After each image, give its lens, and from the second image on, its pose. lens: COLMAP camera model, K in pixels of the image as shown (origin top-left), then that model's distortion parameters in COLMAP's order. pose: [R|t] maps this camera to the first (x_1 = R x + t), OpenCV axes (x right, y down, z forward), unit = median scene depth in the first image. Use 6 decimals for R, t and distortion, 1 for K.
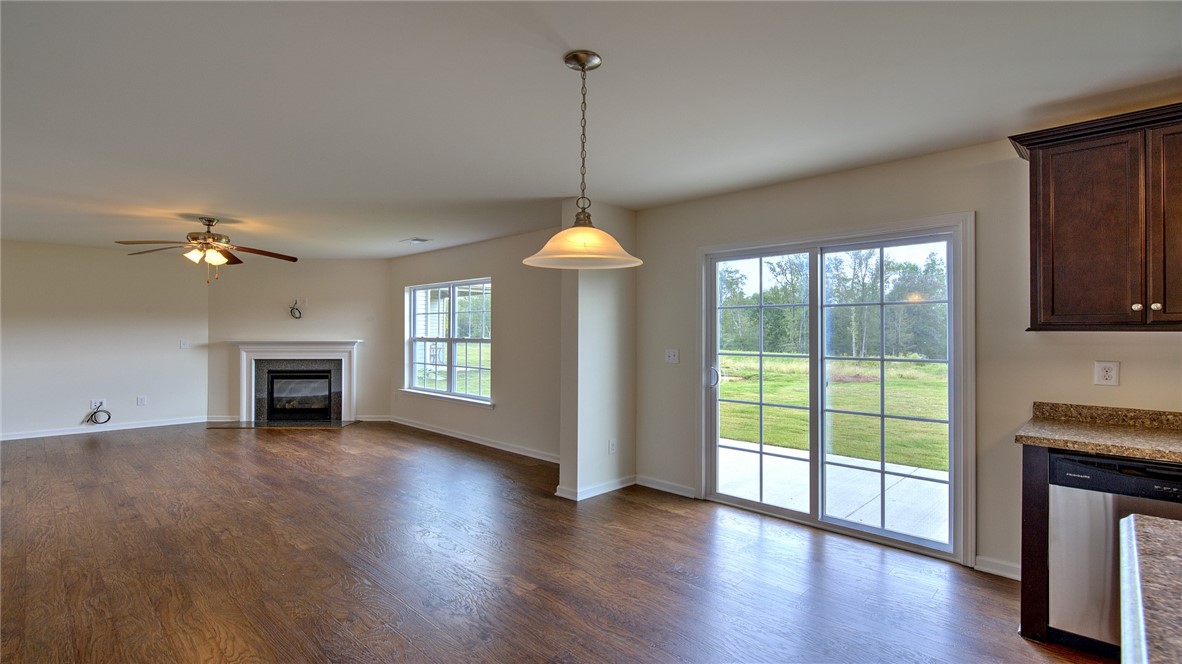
lens RADIAL K [[538.5, 0, 595.8], [0, 538.5, 331.5], [0, 0, 1]] dist [0.000814, 0.000255]
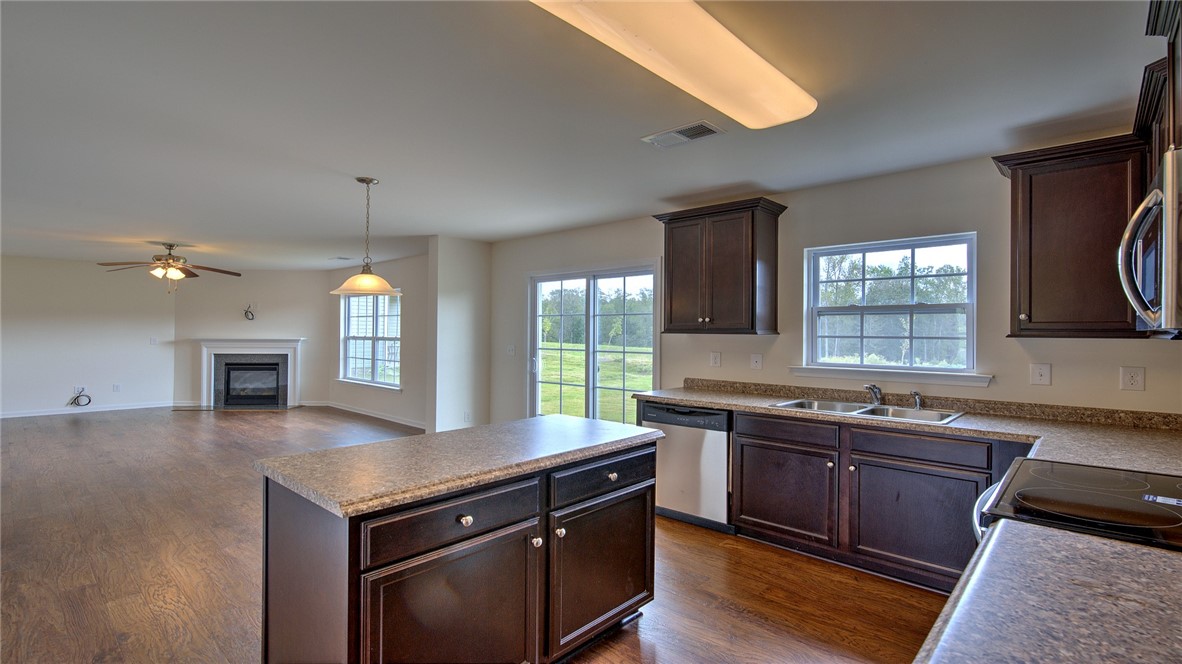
lens RADIAL K [[538.5, 0, 595.8], [0, 538.5, 331.5], [0, 0, 1]] dist [0.000814, 0.000255]
pose [[0.999729, 0.004405, 0.022847, 0.257500], [-0.004408, 0.999990, 0.000069, -0.002744], [-0.022846, -0.000169, 0.999739, -0.296930]]
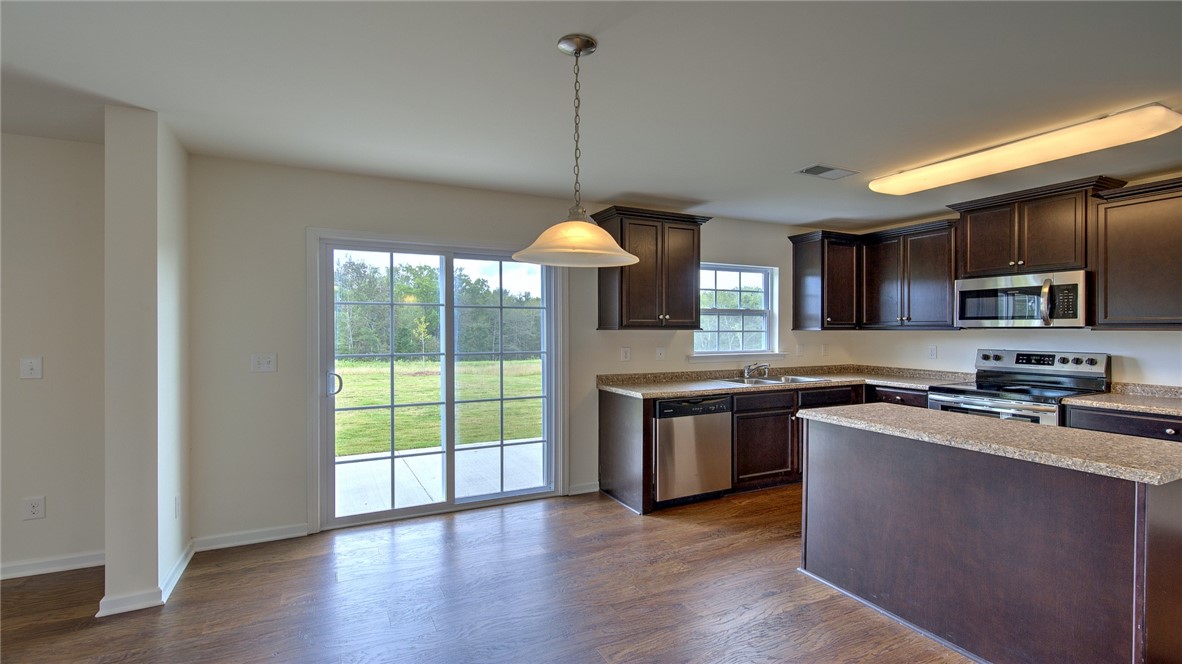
lens RADIAL K [[538.5, 0, 595.8], [0, 538.5, 331.5], [0, 0, 1]] dist [0.000814, 0.000255]
pose [[0.338242, -0.006085, 0.941040, -0.334801], [-0.000204, 0.999979, 0.006539, -0.003133], [-0.941059, -0.002403, 0.338233, 0.240573]]
